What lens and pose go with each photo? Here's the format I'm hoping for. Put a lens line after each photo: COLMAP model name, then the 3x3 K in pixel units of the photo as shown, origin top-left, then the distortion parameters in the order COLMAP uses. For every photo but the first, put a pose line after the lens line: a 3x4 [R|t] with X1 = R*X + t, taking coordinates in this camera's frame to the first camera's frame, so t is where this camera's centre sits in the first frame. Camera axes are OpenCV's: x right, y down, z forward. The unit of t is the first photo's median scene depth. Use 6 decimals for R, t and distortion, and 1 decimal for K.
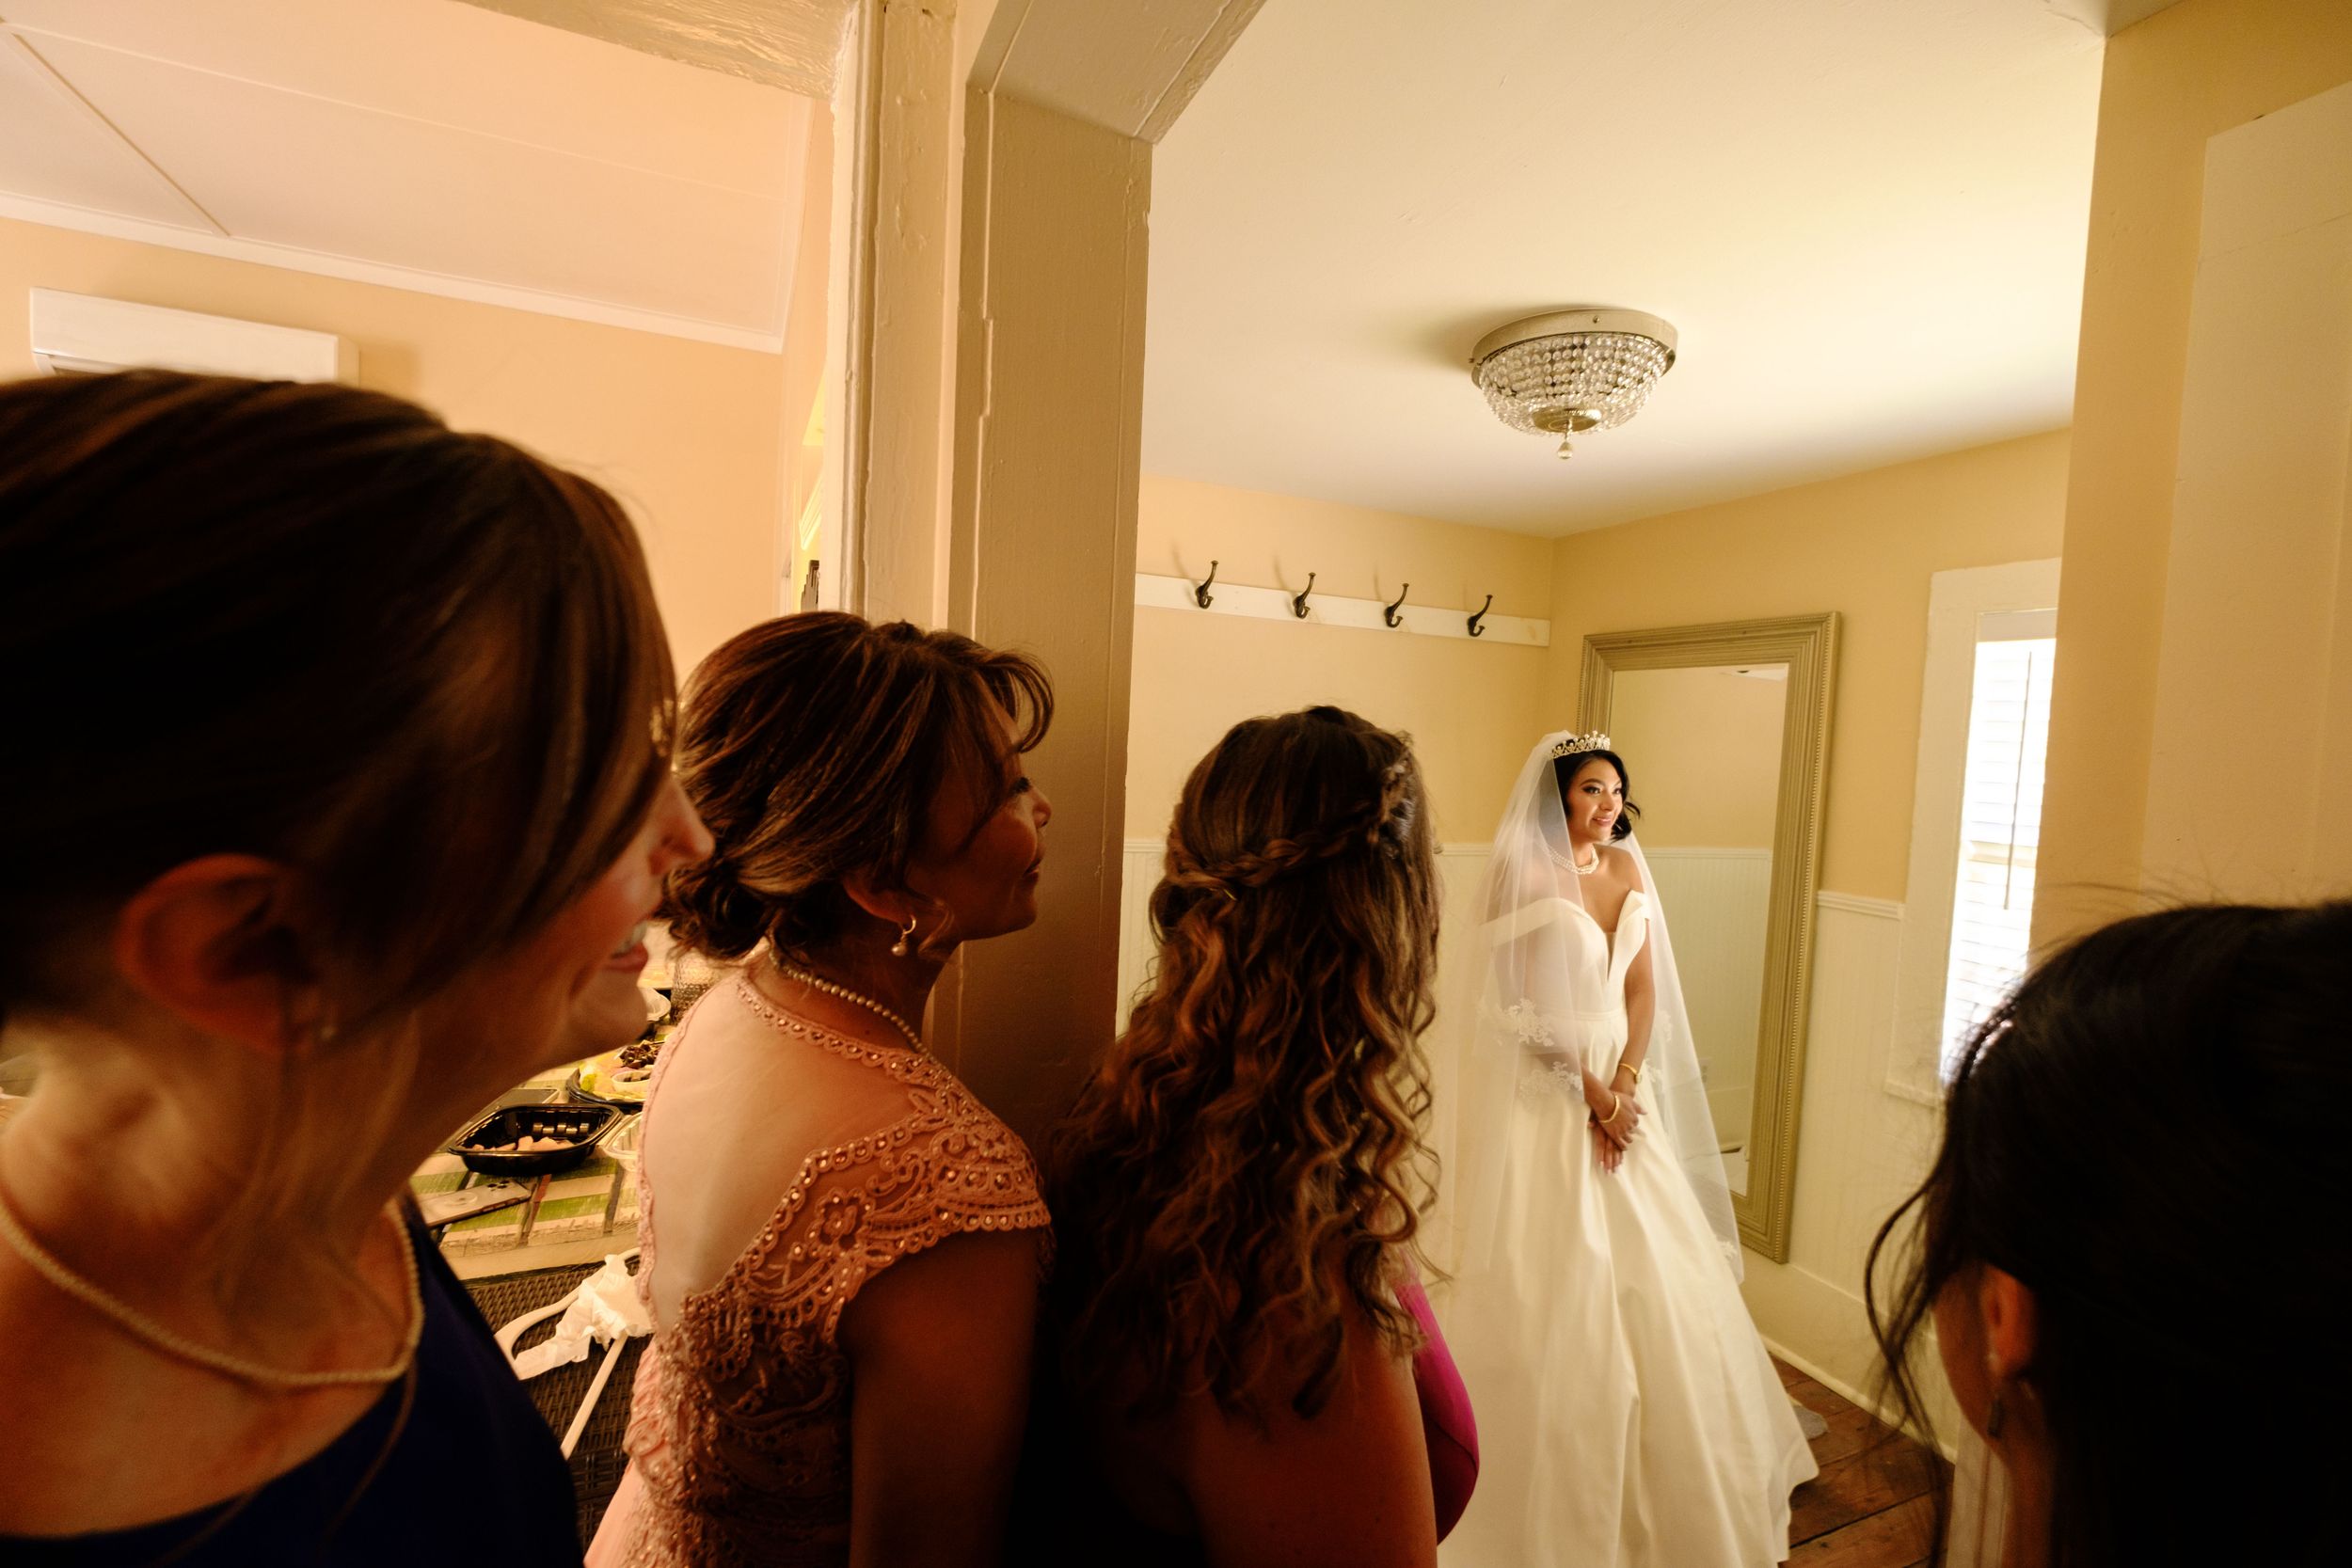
lens RADIAL K [[1022.9, 0, 1167.9], [0, 1022.9, 786.5], [0, 0, 1]] dist [-0.000657, -0.000845]
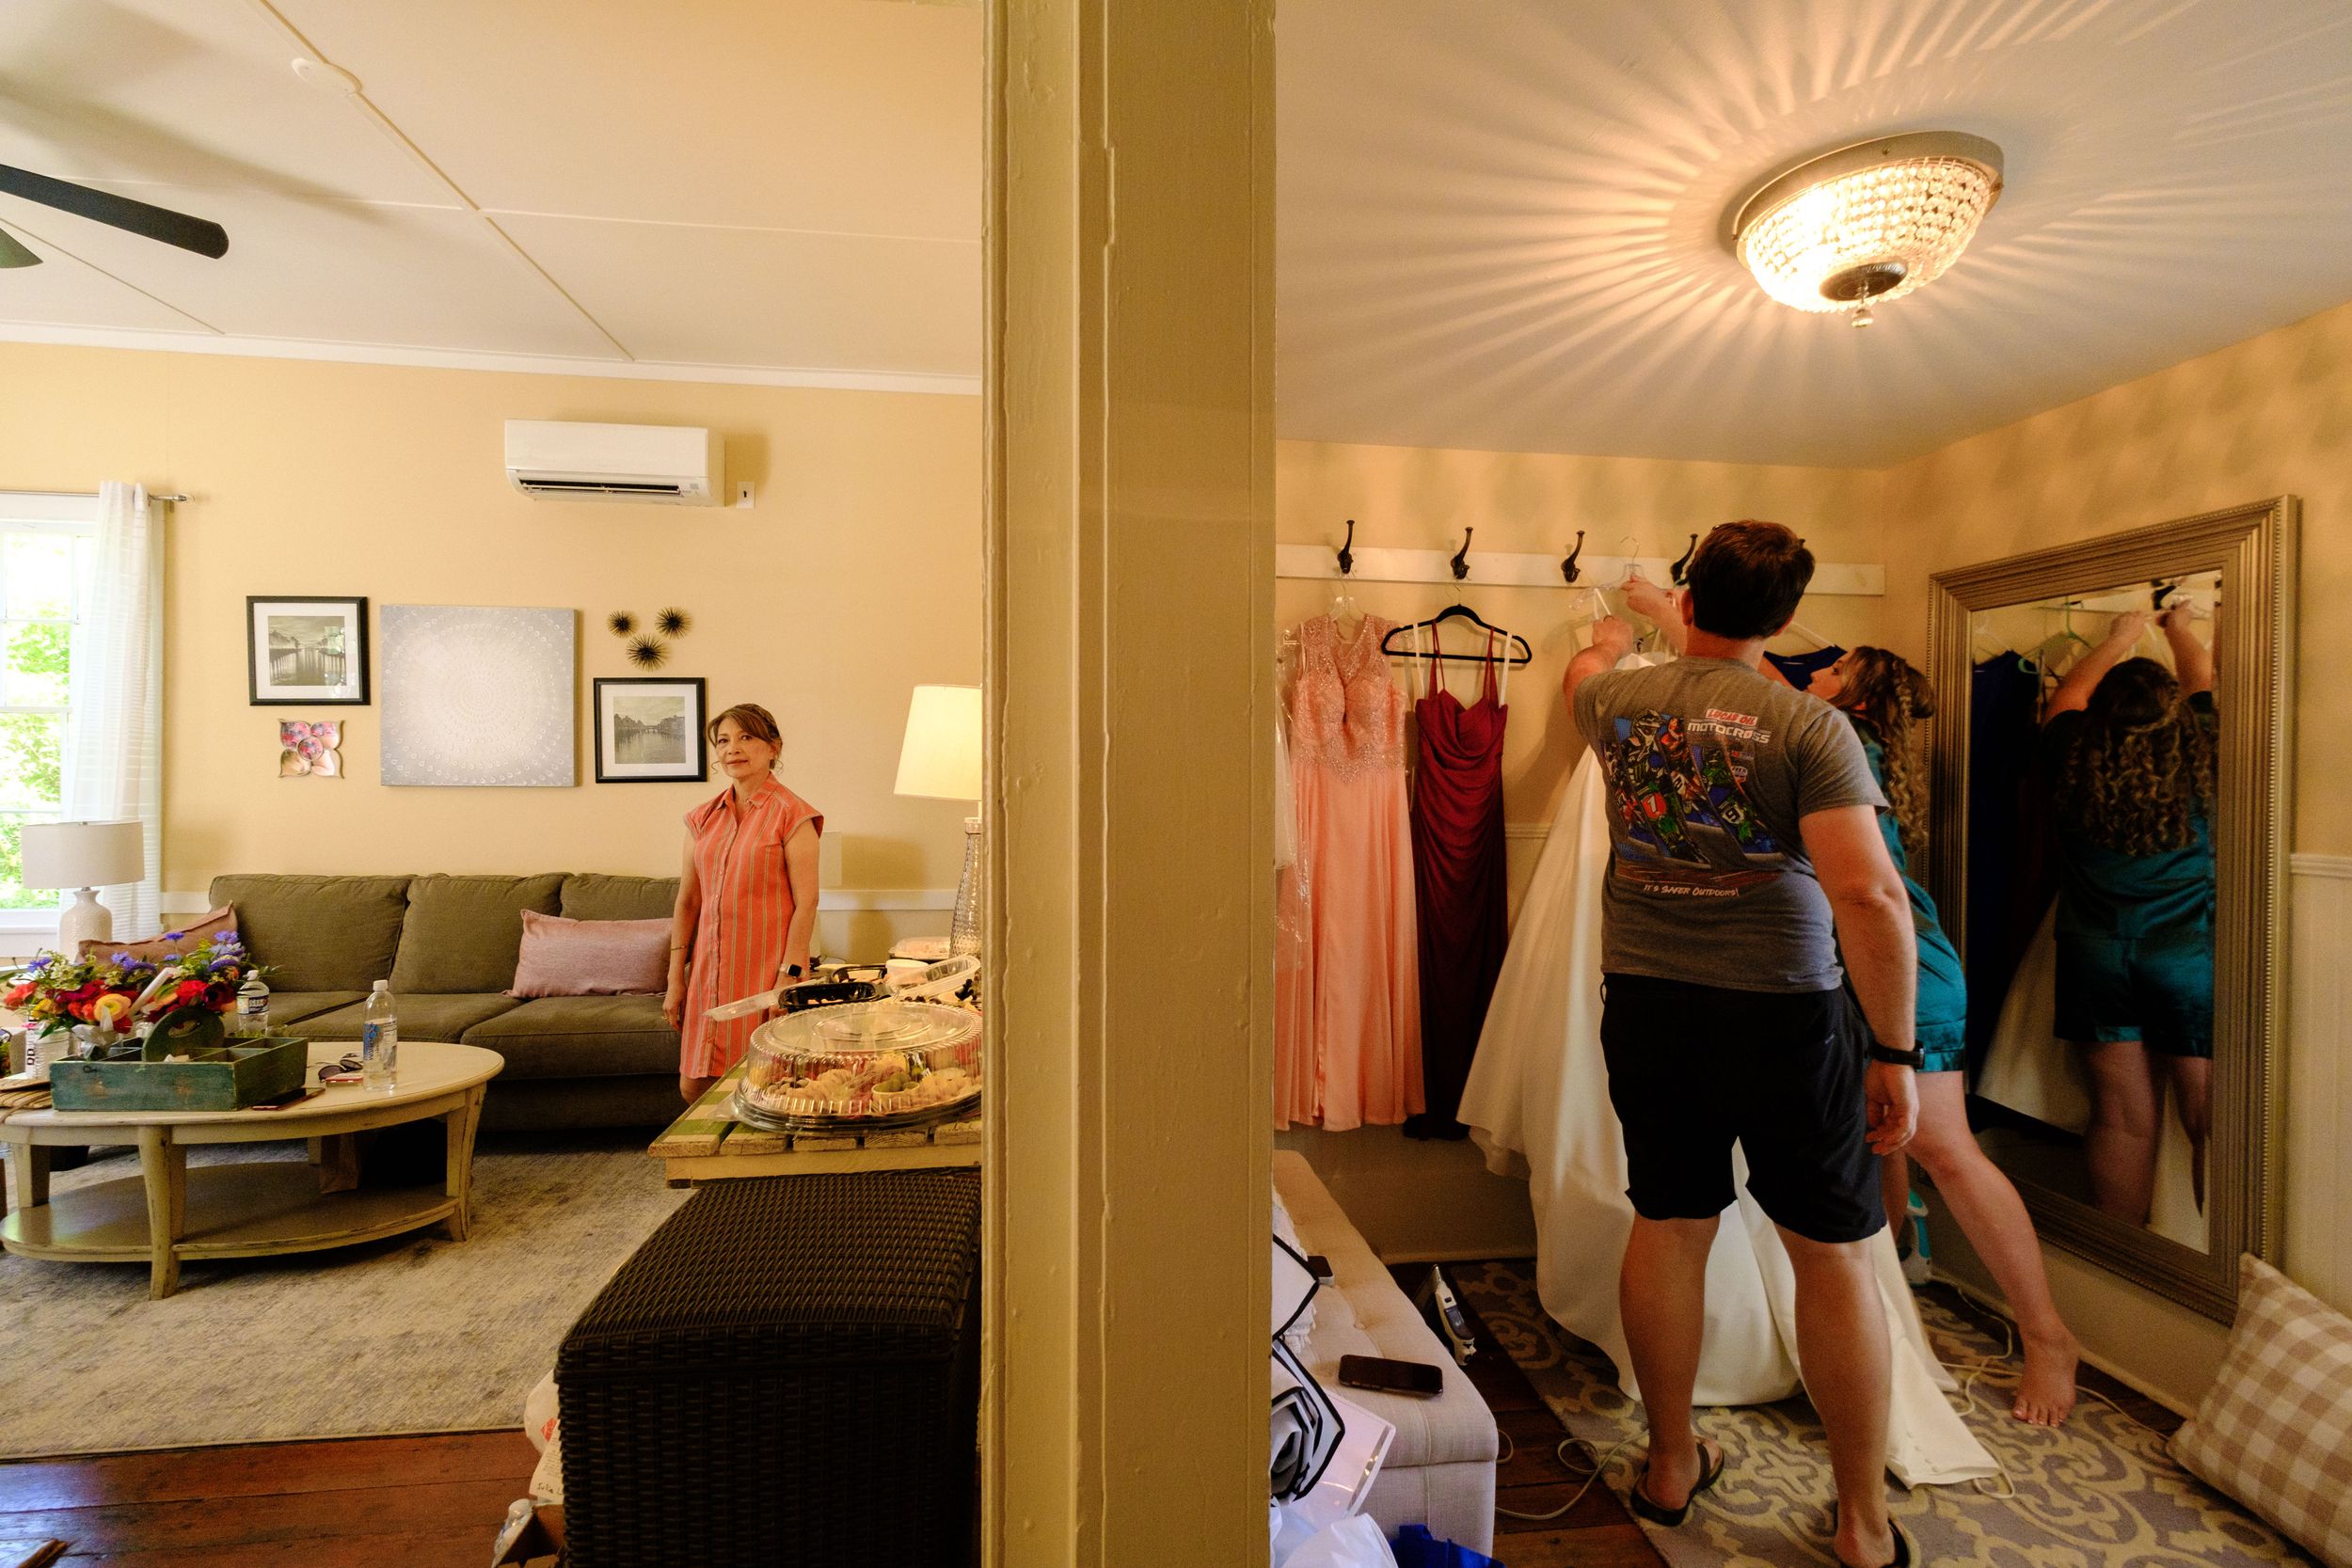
lens RADIAL K [[1022.9, 0, 1177.4], [0, 1022.9, 778.1], [0, 0, 1]] dist [-0.000657, -0.000845]
pose [[0.961217, -0.038903, -0.273035, 0.128747], [0.025629, 0.998317, -0.052019, 0.197902], [0.274599, 0.043004, 0.960597, 0.083469]]
